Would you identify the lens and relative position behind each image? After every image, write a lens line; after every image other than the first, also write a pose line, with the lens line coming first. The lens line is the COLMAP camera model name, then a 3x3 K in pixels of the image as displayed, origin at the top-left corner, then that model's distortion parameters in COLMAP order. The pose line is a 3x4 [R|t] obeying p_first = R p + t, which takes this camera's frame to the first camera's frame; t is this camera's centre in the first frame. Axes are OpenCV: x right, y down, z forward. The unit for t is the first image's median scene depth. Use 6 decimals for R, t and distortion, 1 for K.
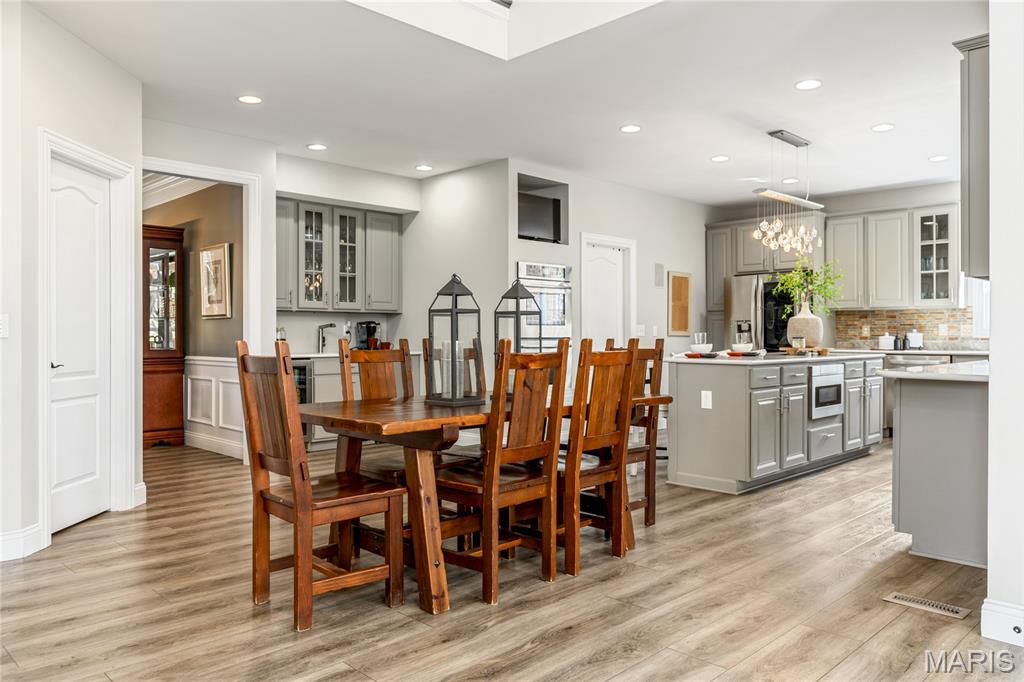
lens RADIAL K [[748.4, 0, 508.0], [0, 748.4, 338.4], [0, 0, 1]] dist [0.000998, 0.000376]
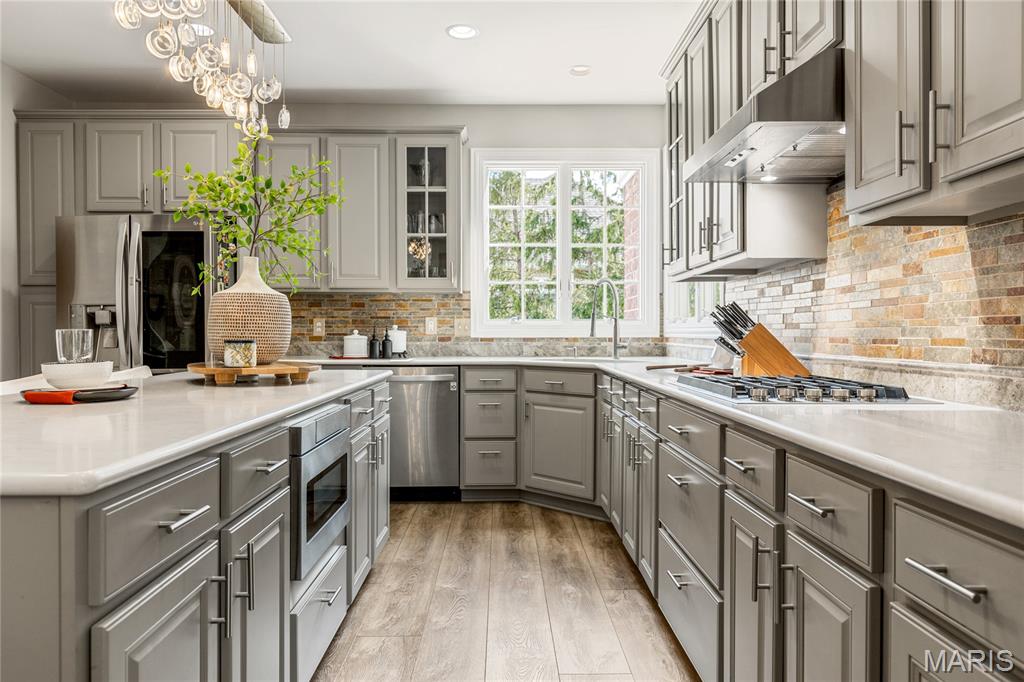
lens RADIAL K [[715.5, 0, 518.9], [0, 715.5, 337.9], [0, 0, 1]] dist [0.001678, -0.003766]
pose [[0.683033, -0.004413, 0.730375, 0.169875], [0.002687, 0.999990, 0.003529, -0.002817], [-0.730383, -0.000448, 0.683038, 0.508814]]
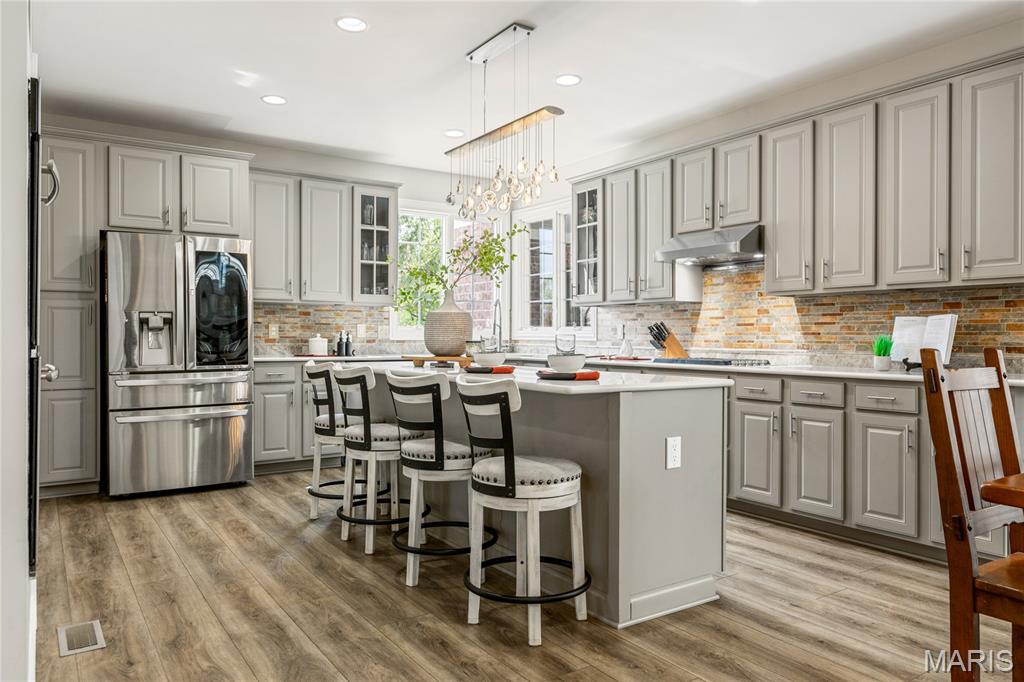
lens RADIAL K [[715.5, 0, 504.5], [0, 715.5, 334.2], [0, 0, 1]] dist [0.001678, -0.003766]
pose [[0.186208, 0.004649, 0.982499, -0.196553], [0.000329, 0.999988, -0.004794, -0.003606], [-0.982510, 0.001216, 0.186205, 0.685028]]
